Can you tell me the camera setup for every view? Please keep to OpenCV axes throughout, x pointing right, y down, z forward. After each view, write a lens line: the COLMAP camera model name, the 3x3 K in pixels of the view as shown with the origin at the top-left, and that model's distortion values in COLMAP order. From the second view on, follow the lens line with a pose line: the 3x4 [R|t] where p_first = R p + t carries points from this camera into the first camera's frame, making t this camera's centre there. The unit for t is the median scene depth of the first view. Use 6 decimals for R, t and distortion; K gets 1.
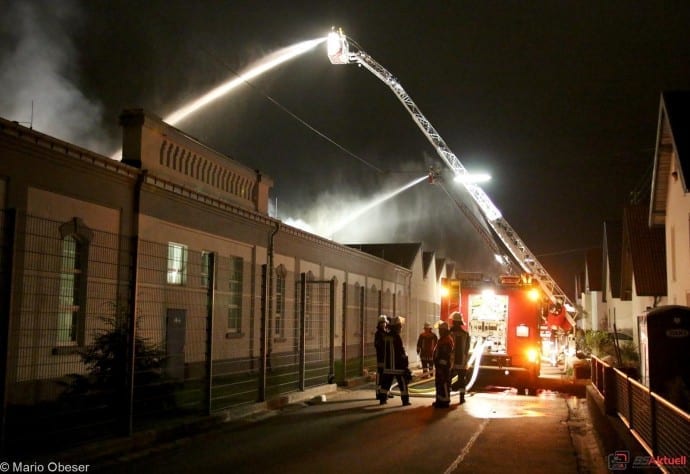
lens RADIAL K [[724.2, 0, 345.0], [0, 724.2, 237.0], [0, 0, 1]] dist [-0.007837, 0.000942]
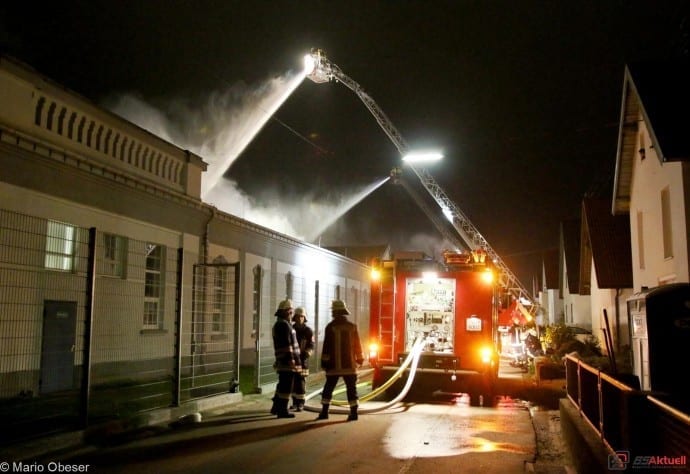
lens RADIAL K [[605.2, 0, 345.0], [0, 605.2, 237.0], [0, 0, 1]] dist [-0.068159, 0.089739]
pose [[0.999949, -0.006232, 0.008001, 0.090910], [0.006409, 0.999731, -0.022283, 0.044595], [-0.007860, 0.022333, 0.999720, 0.312233]]
